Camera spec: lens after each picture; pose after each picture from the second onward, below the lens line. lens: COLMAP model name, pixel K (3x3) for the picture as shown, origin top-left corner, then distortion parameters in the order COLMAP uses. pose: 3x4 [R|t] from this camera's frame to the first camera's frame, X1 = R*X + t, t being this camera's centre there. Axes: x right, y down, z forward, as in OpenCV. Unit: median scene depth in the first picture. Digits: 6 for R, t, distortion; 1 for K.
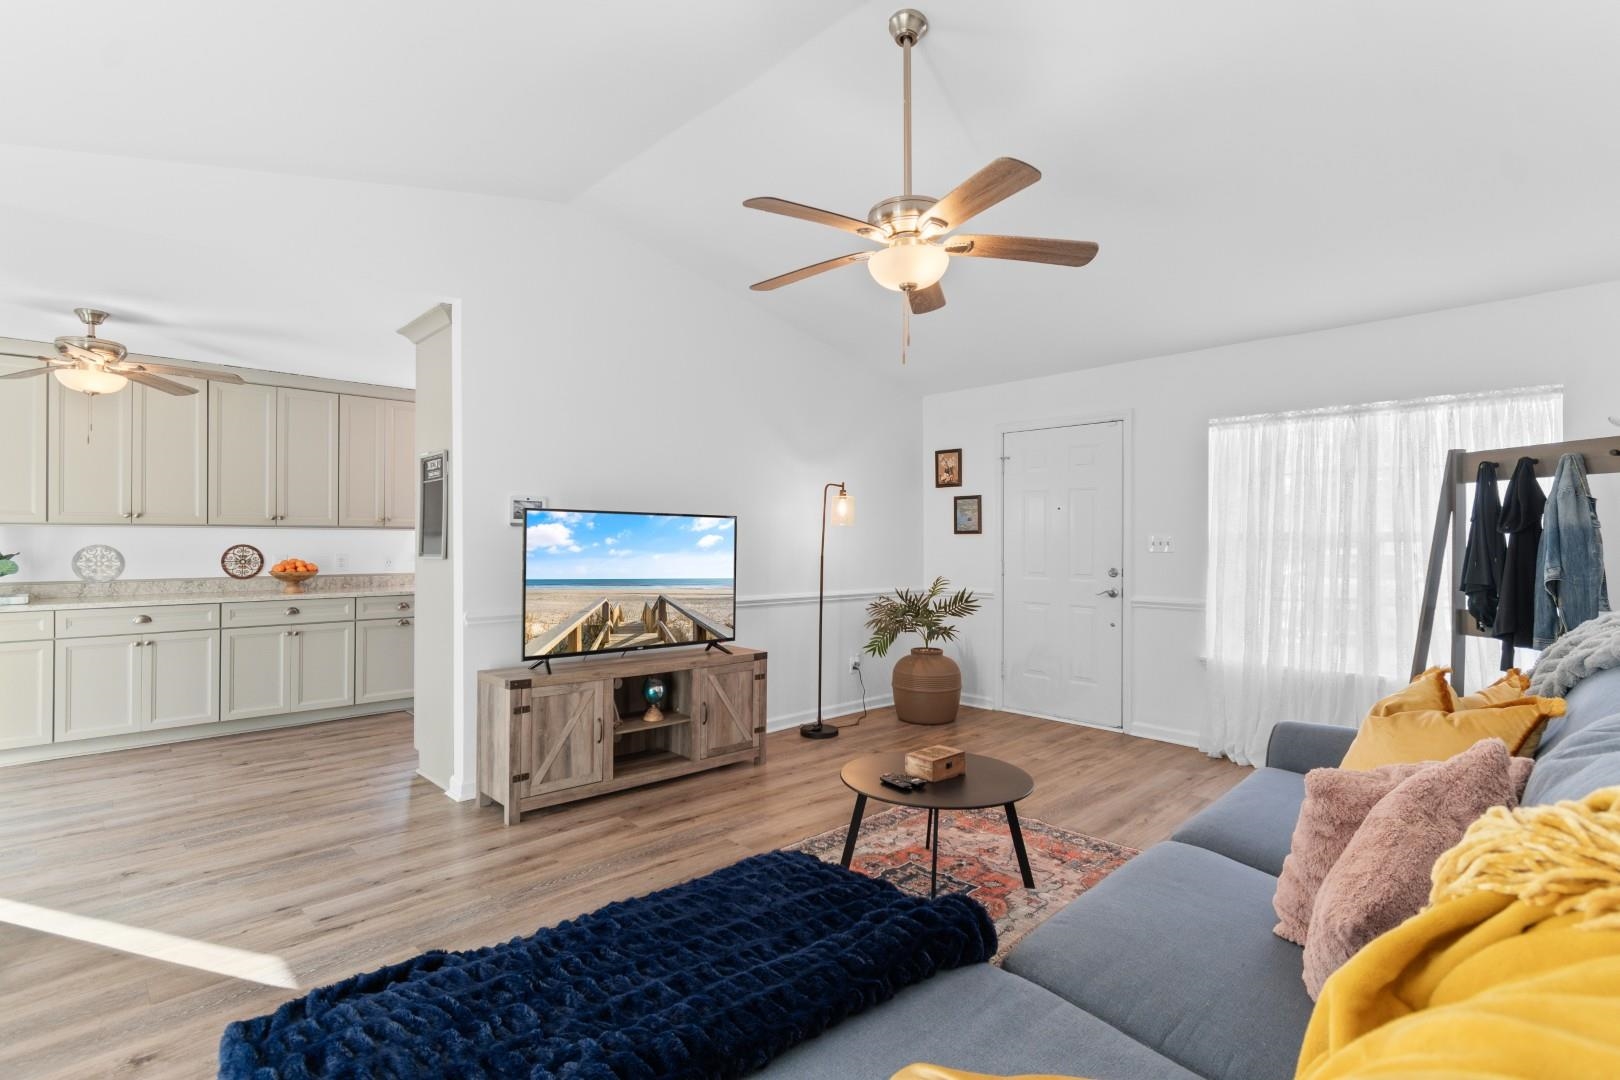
lens RADIAL K [[764.5, 0, 811.2], [0, 764.5, 547.6], [0, 0, 1]] dist [-0.001424, -0.000597]
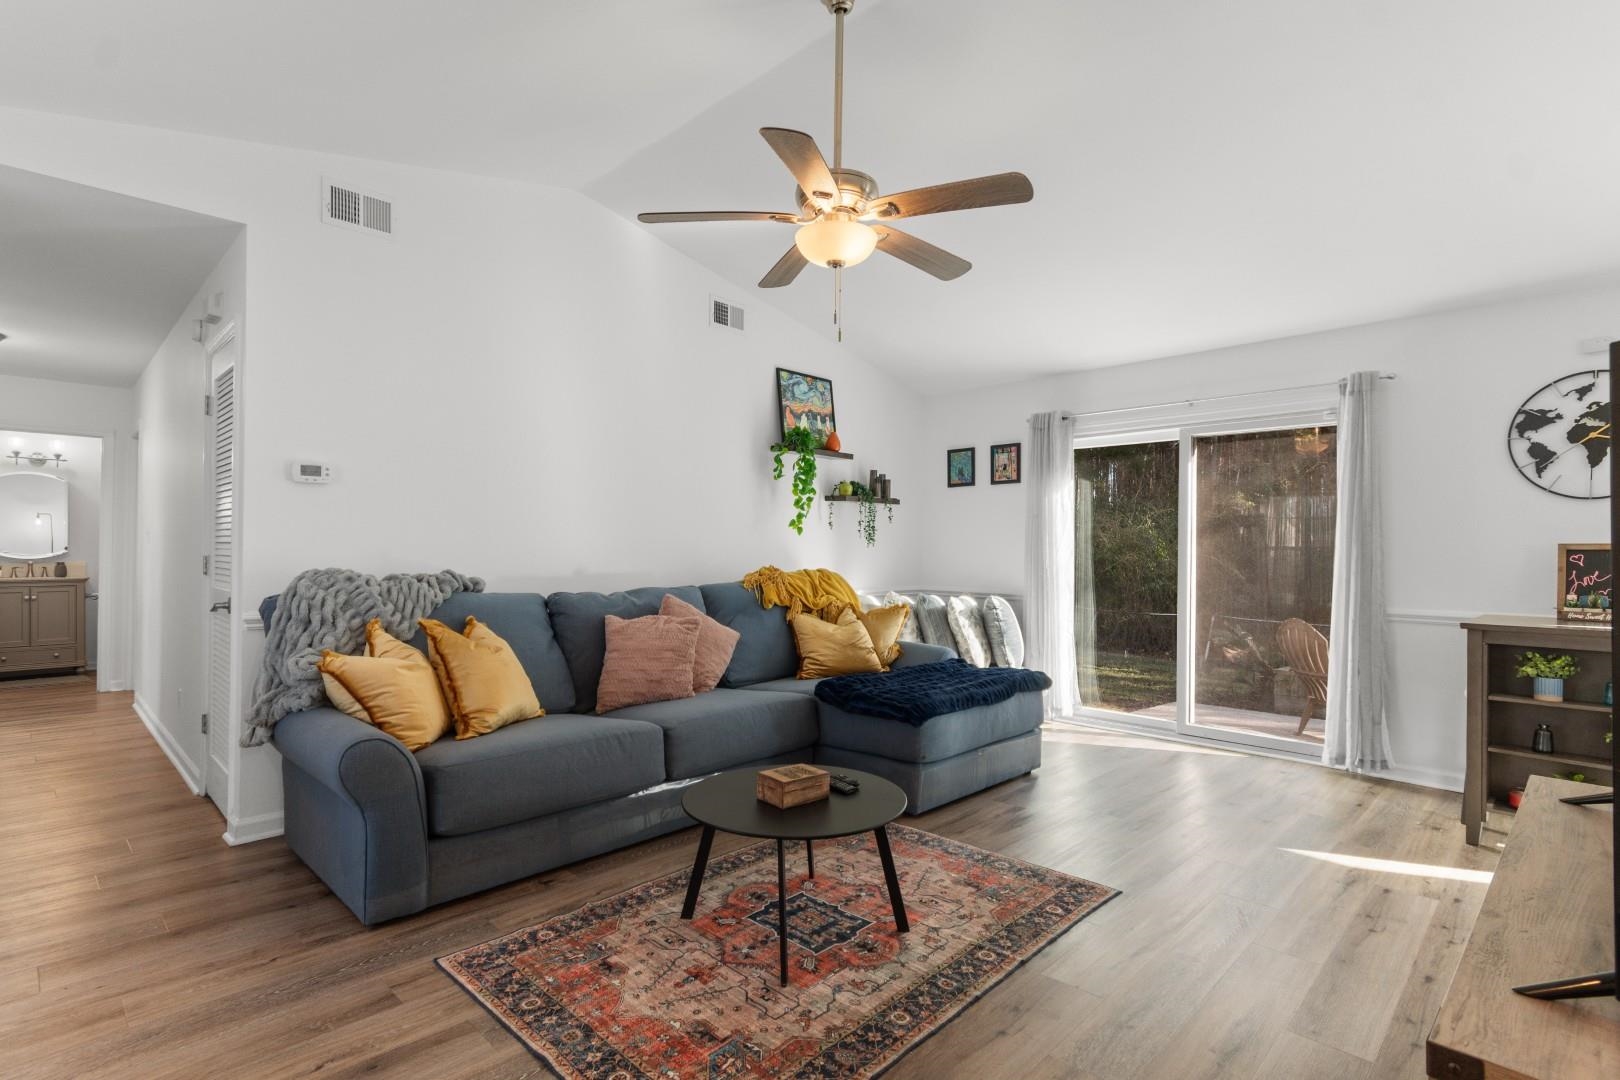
lens RADIAL K [[788.5, 0, 810.8], [0, 788.5, 544.9], [0, 0, 1]] dist [0.000301, -0.000836]
pose [[-0.999765, -0.011967, -0.018081, 0.112047], [-0.011905, 0.999923, -0.003512, 0.014416], [0.018122, -0.003296, -0.999830, 1.284240]]
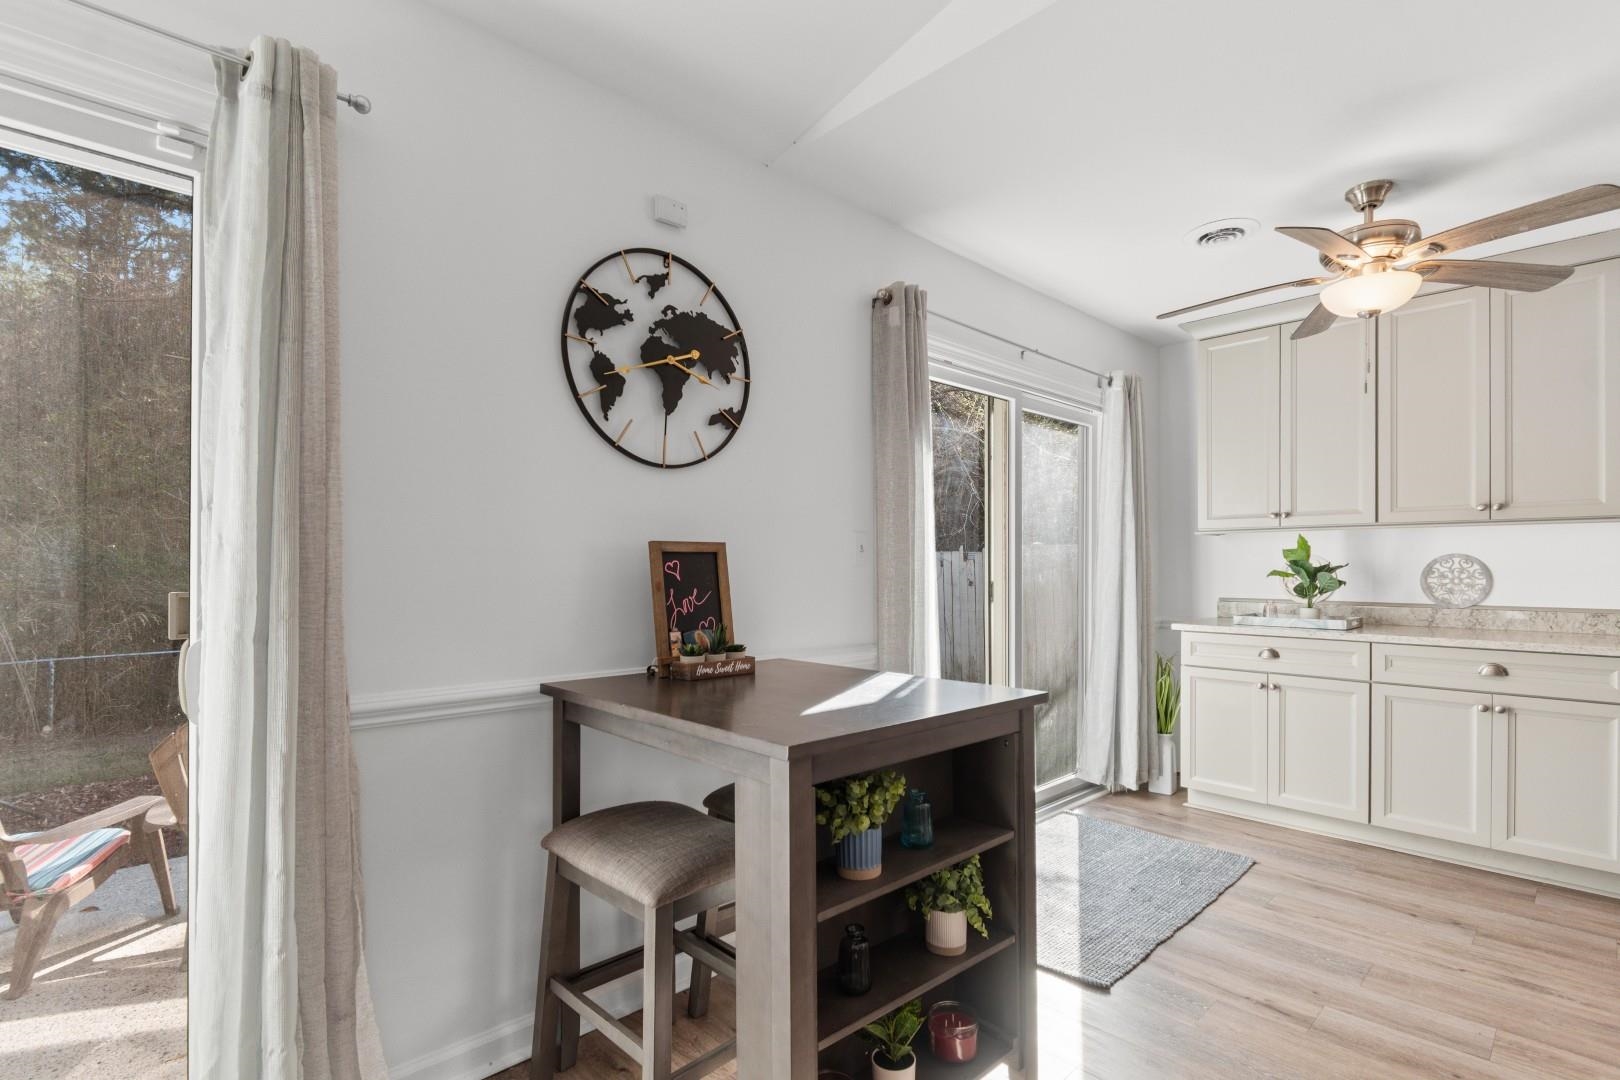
lens RADIAL K [[771.8, 0, 813.0], [0, 771.8, 561.6], [0, 0, 1]] dist [-0.000016, -0.000153]
pose [[-0.012398, -0.007384, -0.999896, -0.268875], [-0.007485, 0.999945, -0.007291, 0.015766], [0.999895, 0.007394, -0.012453, 0.512676]]
